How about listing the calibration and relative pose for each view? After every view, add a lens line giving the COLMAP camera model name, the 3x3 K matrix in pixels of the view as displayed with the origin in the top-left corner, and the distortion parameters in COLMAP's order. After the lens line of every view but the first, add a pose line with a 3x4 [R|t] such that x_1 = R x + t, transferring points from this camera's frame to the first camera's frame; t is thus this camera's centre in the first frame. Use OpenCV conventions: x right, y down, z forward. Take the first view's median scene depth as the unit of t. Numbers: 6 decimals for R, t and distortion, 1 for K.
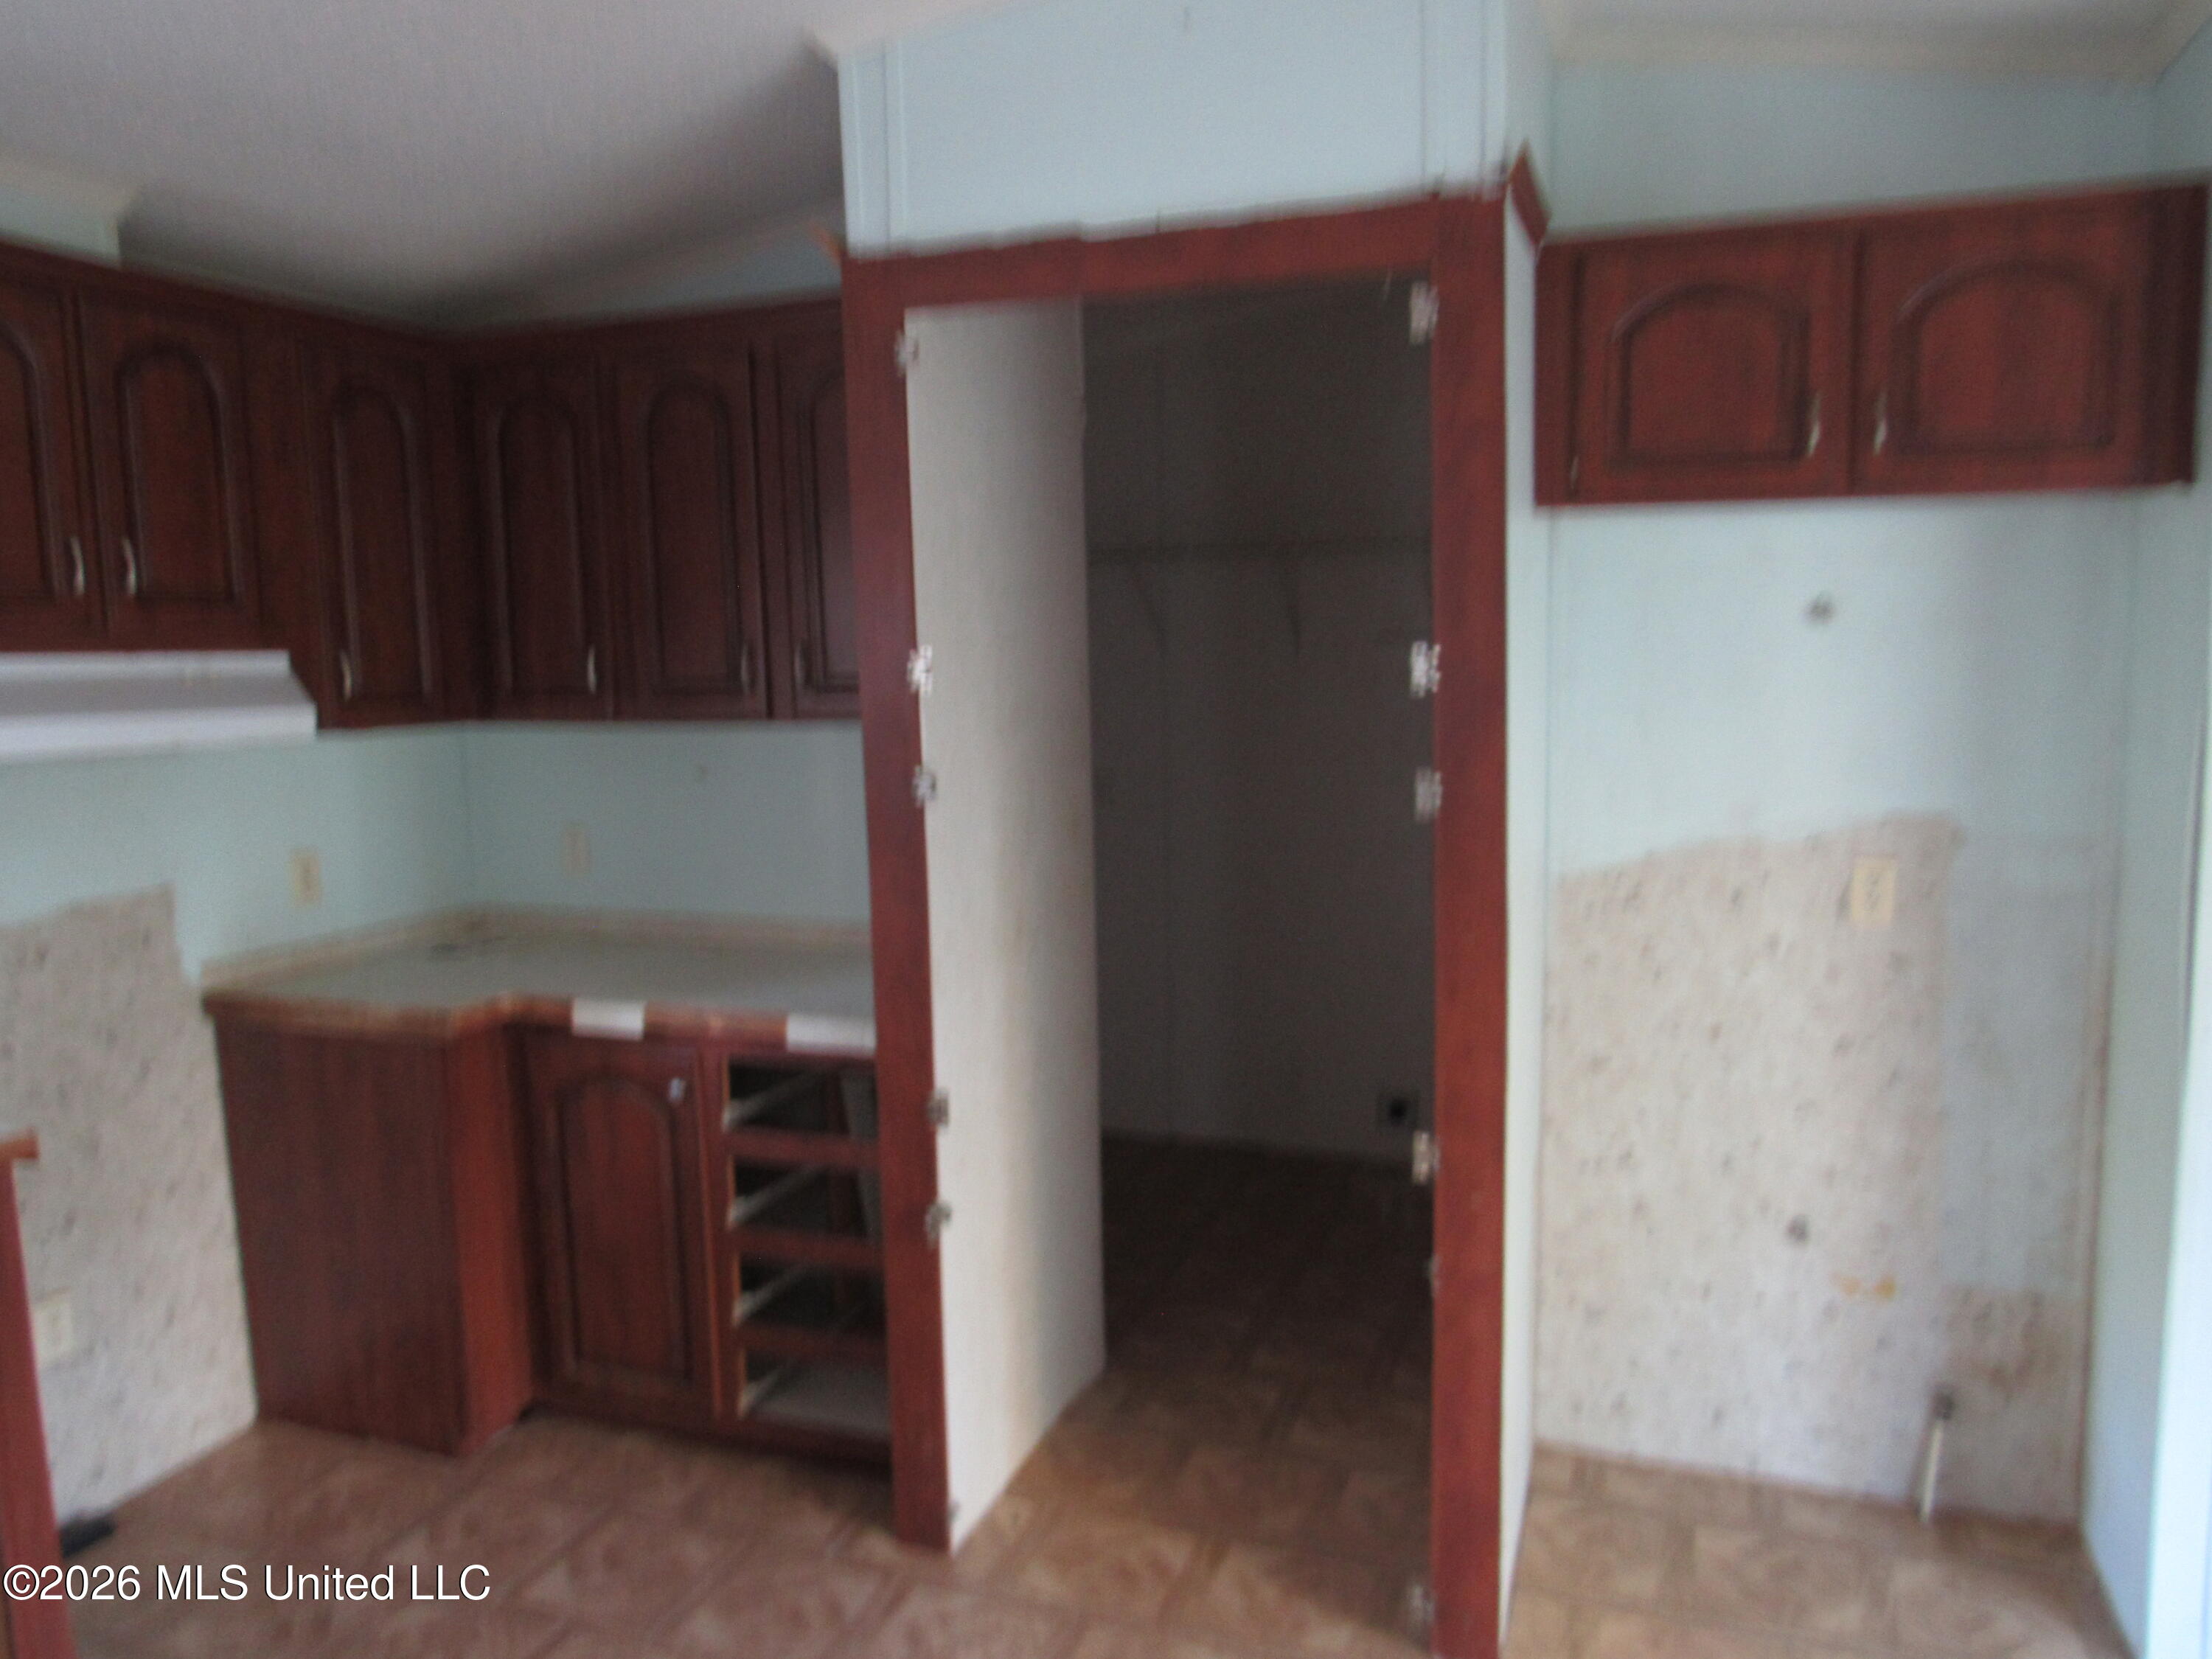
lens RADIAL K [[1573.5, 0, 1085.2], [0, 1573.5, 833.5], [0, 0, 1]] dist [-0.044270, 0.021400]
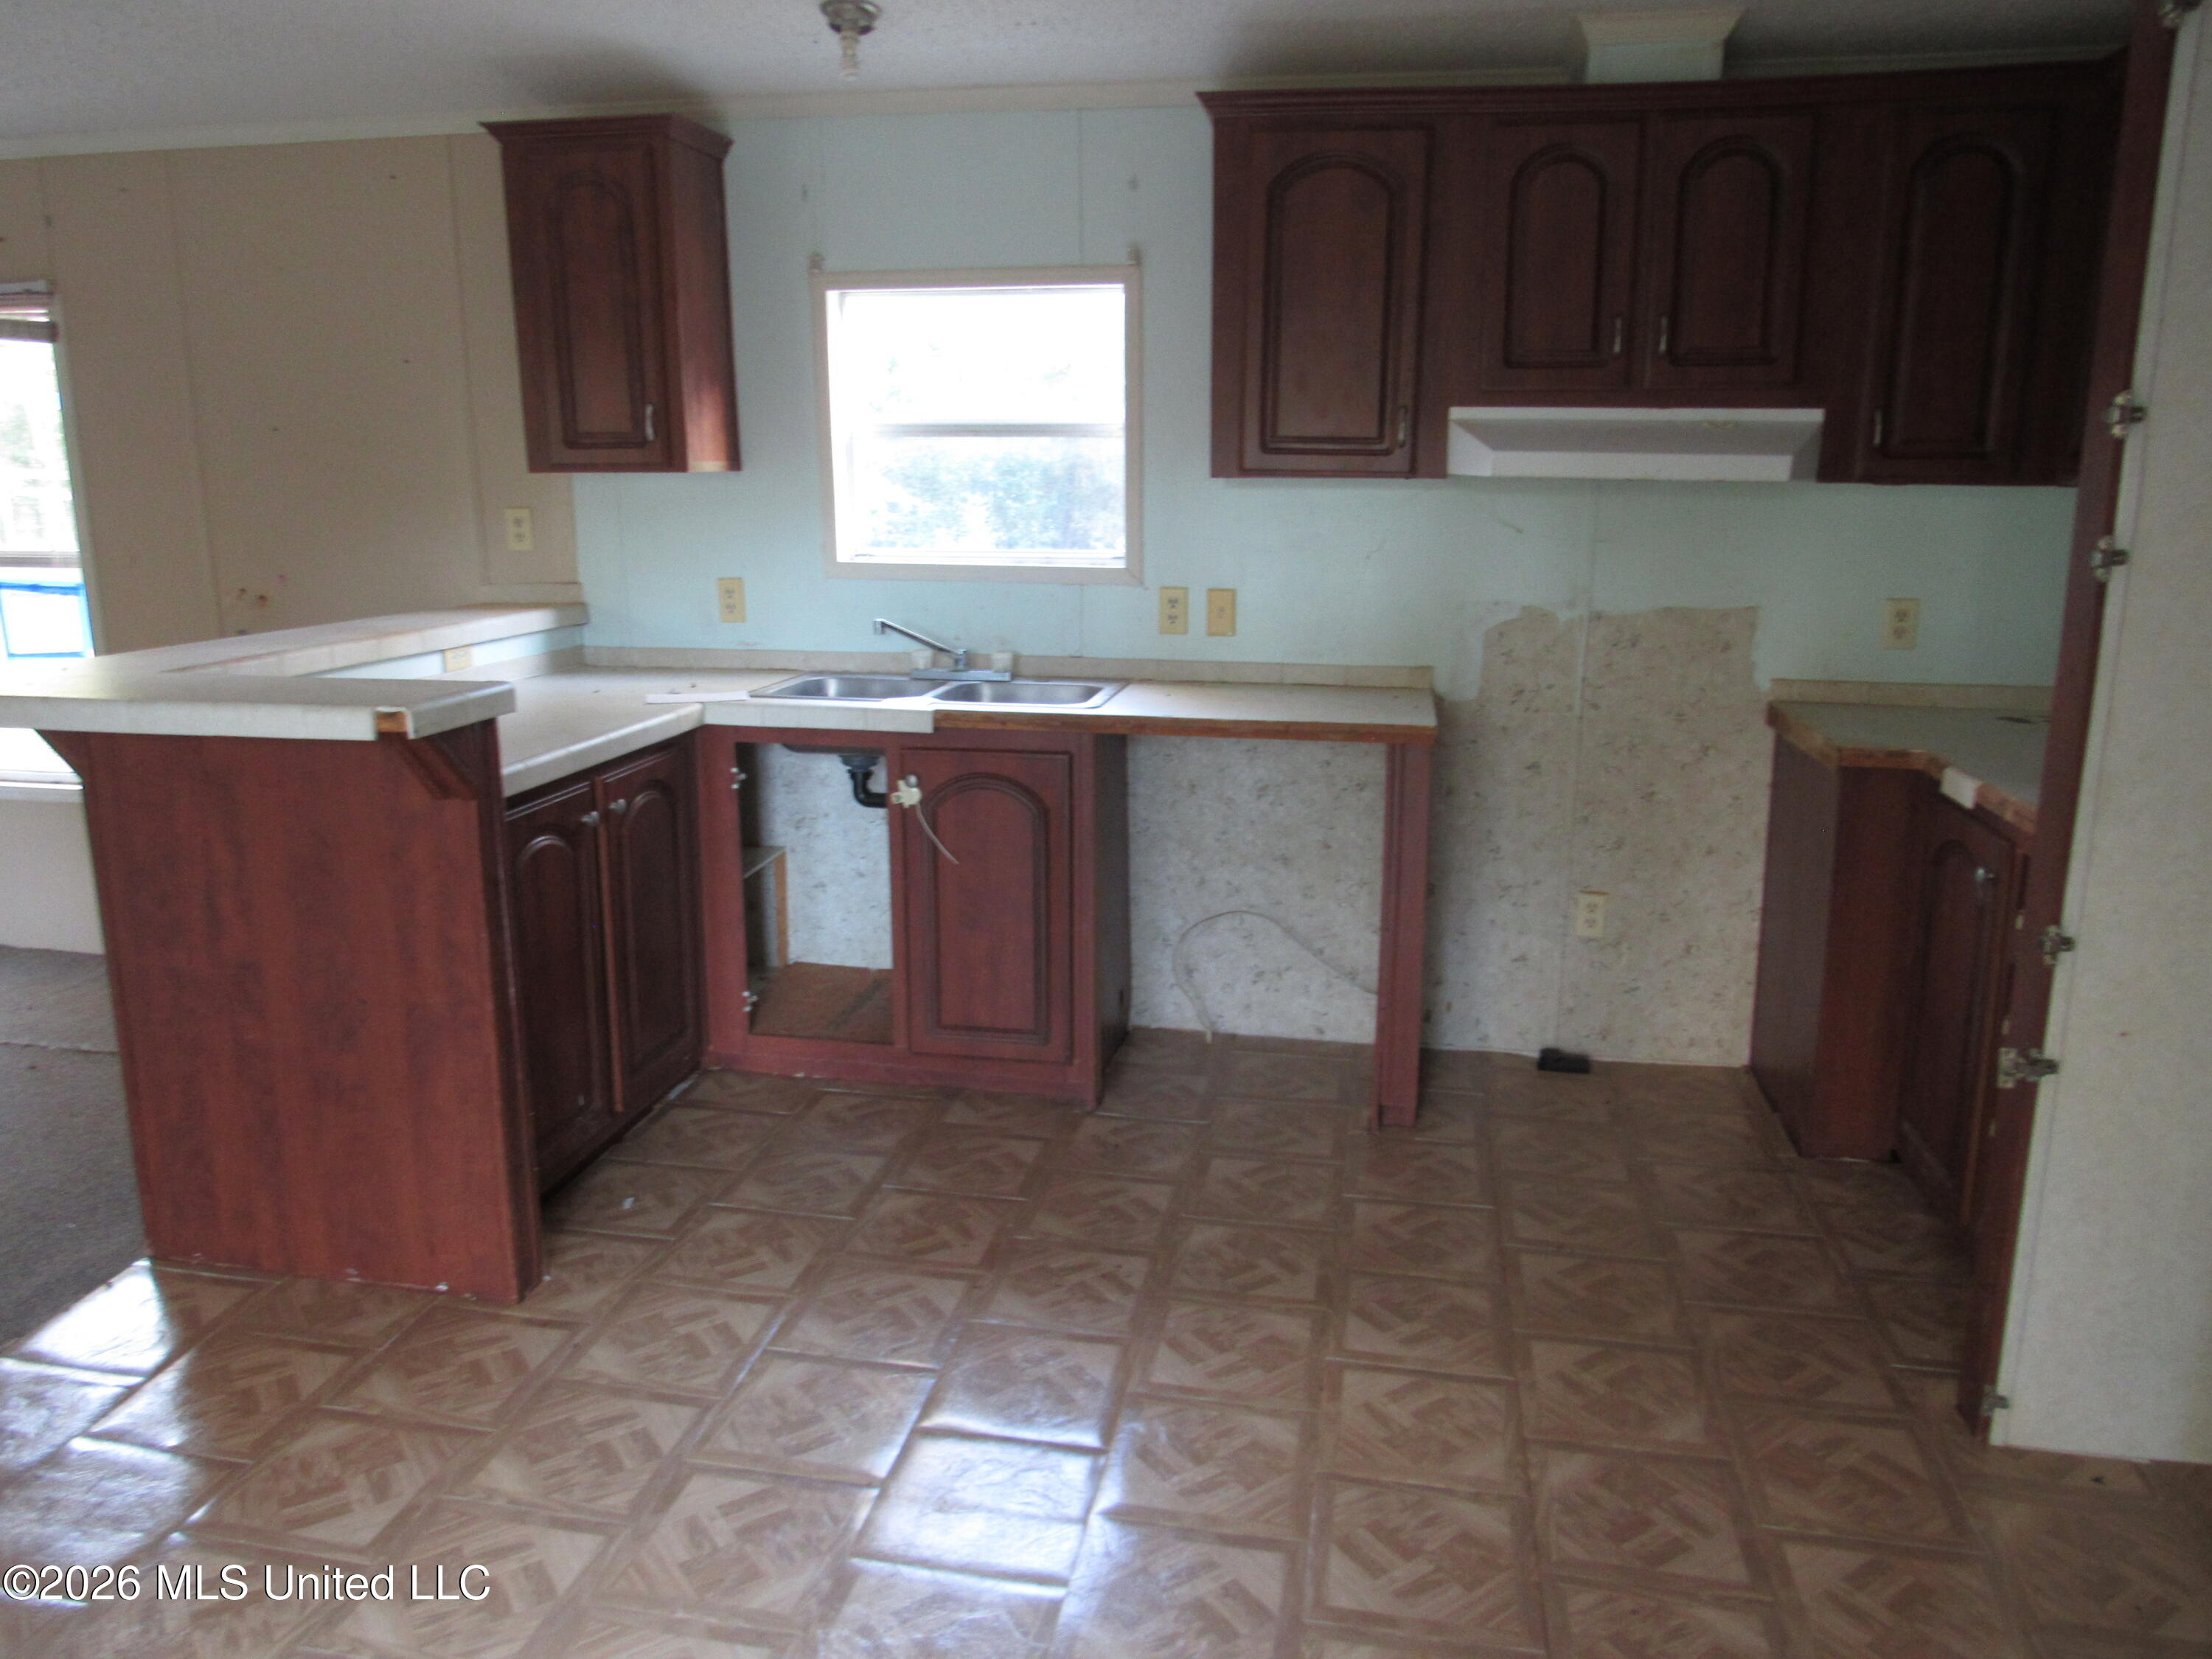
lens RADIAL K [[1573.5, 0, 1101.4], [0, 1573.5, 844.0], [0, 0, 1]] dist [-0.044270, 0.021400]
pose [[0.166464, 0.248689, -0.954172, 0.571710], [-0.124599, 0.965221, 0.229832, -0.004933], [0.978144, 0.080631, 0.191661, 0.305576]]
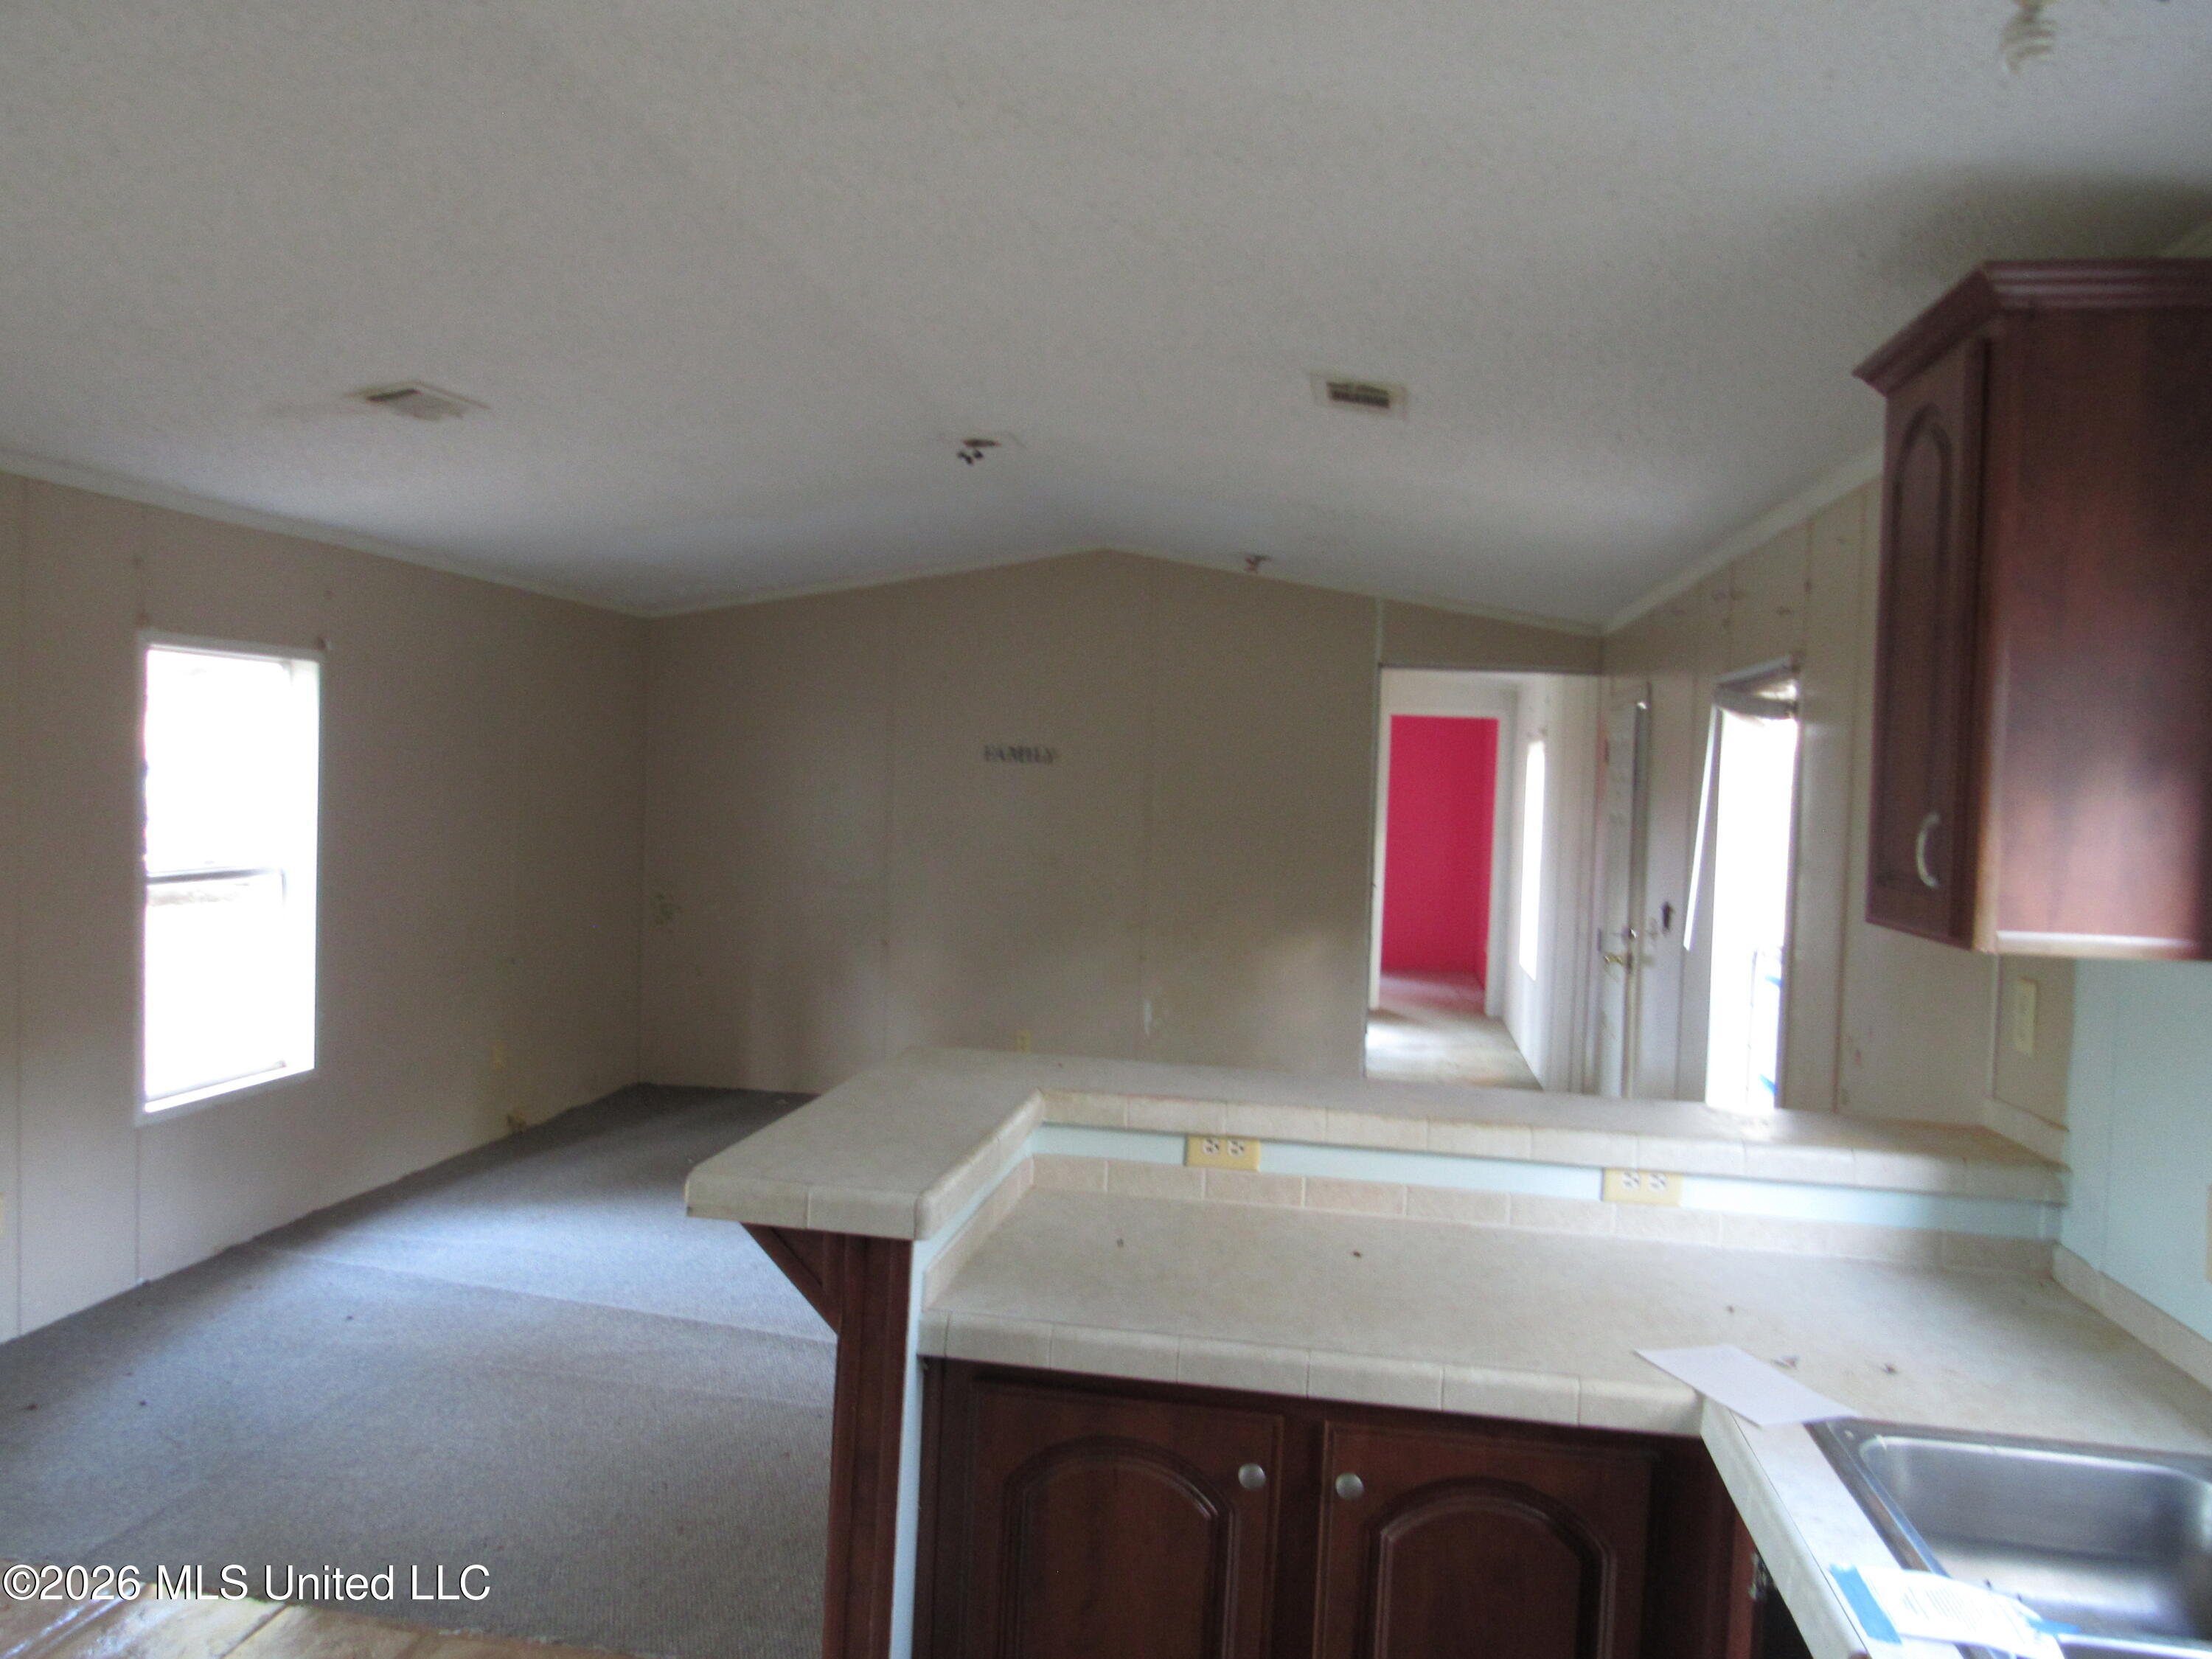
lens RADIAL K [[1573.5, 0, 1097.9], [0, 1573.5, 822.0], [0, 0, 1]] dist [-0.044270, 0.021400]
pose [[-0.982432, -0.015919, -0.185942, -0.352726], [-0.044636, 0.987481, 0.151294, -0.099953], [0.181206, 0.156936, -0.970843, 0.760094]]
